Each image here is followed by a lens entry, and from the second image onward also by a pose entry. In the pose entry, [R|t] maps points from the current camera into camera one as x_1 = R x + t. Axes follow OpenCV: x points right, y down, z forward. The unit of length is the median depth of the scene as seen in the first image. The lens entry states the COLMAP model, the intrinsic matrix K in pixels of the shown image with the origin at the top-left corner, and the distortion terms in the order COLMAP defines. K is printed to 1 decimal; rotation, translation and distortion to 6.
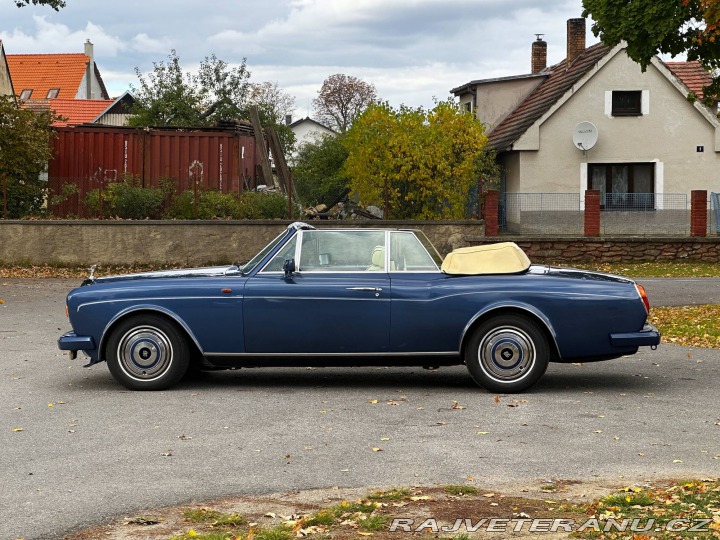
lens RADIAL K [[1607.2, 0, 353.1], [0, 1607.2, 269.2], [0, 0, 1]] dist [-0.032903, 4.413613]
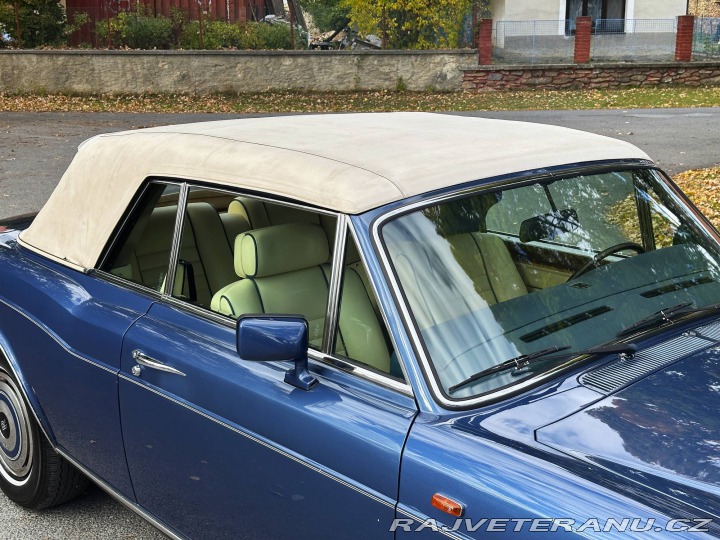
lens RADIAL K [[1000.8, 0, 360.0], [0, 1000.8, 270.0], [0, 0, 1]] dist [0.259915, -0.629610]
pose [[0.999925, -0.004578, -0.011327, 0.011295], [0.006707, 0.980630, 0.195753, -0.018216], [0.010212, -0.195814, 0.980588, 0.308847]]
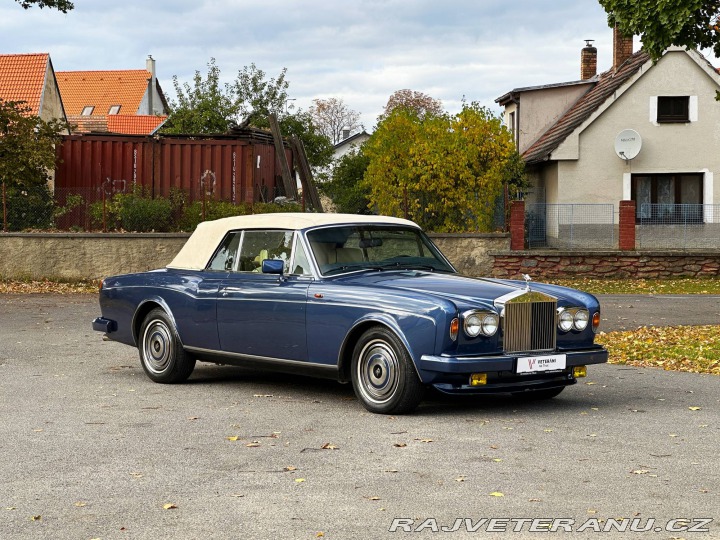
lens RADIAL K [[1607.2, 0, 353.1], [0, 1607.2, 269.2], [0, 0, 1]] dist [-0.032903, 4.413613]
pose [[0.998641, 0.001708, -0.052089, 0.037024], [-0.002323, 0.999928, -0.011765, 0.001699], [0.052065, 0.011870, 0.998573, 0.058182]]
